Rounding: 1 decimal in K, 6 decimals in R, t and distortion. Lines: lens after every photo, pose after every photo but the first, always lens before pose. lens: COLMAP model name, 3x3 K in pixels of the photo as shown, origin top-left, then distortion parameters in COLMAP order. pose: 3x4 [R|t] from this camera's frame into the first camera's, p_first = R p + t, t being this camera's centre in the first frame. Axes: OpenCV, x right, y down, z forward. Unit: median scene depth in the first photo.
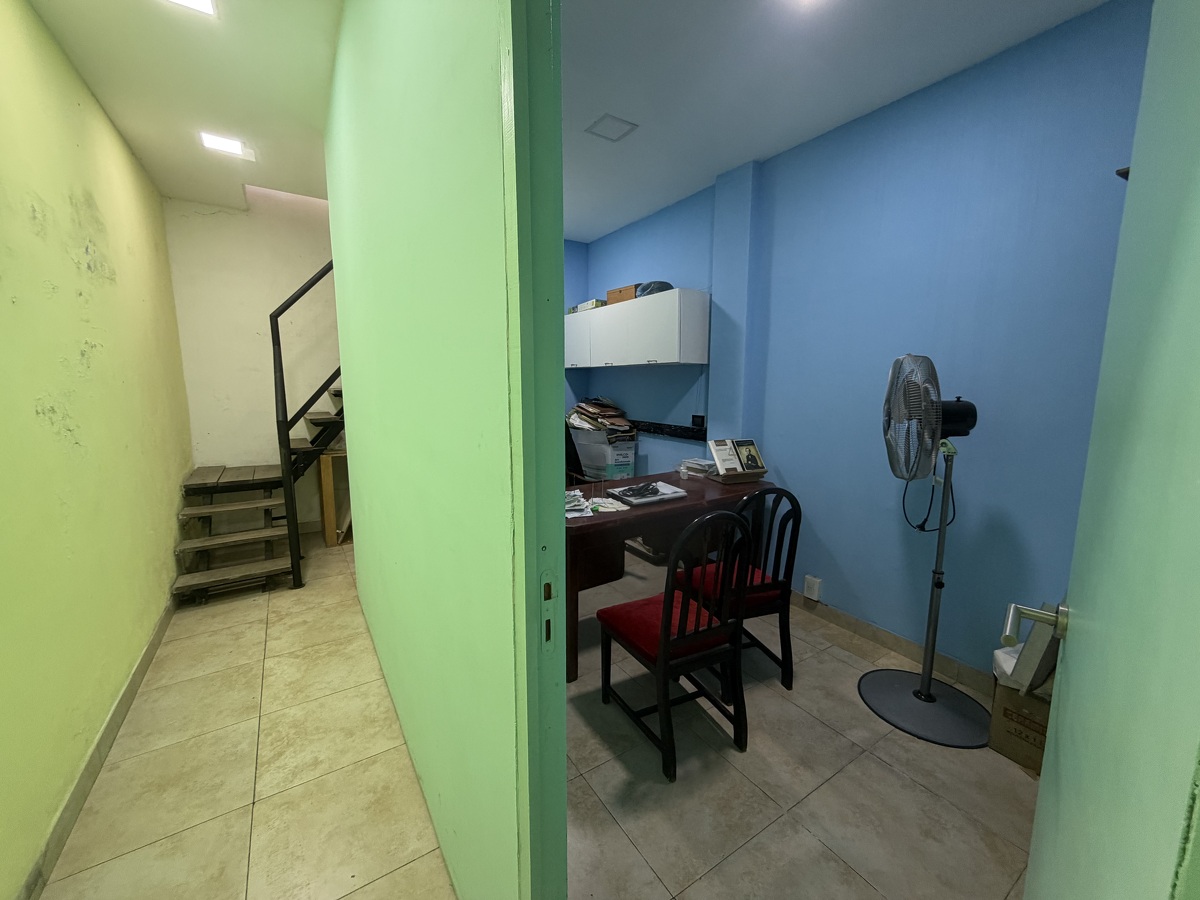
lens RADIAL K [[475.3, 0, 595.8], [0, 475.3, 448.6], [0, 0, 1]] dist [0.002470, 0.000493]
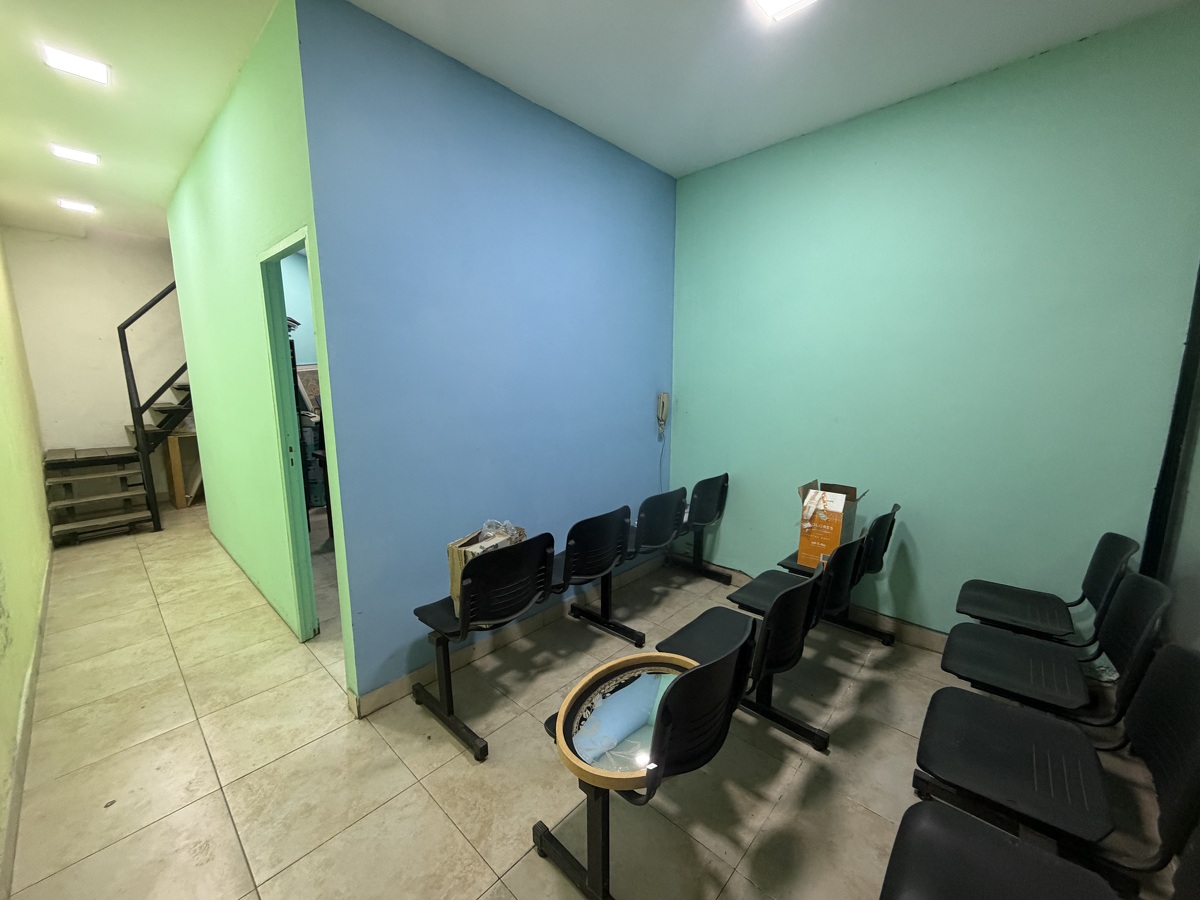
lens RADIAL K [[475.3, 0, 595.8], [0, 475.3, 448.6], [0, 0, 1]] dist [0.002470, 0.000493]
pose [[0.969304, -0.040604, 0.242487, 0.247134], [0.035894, 0.999072, 0.023811, 0.065567], [-0.243229, -0.014376, 0.969862, -0.578071]]
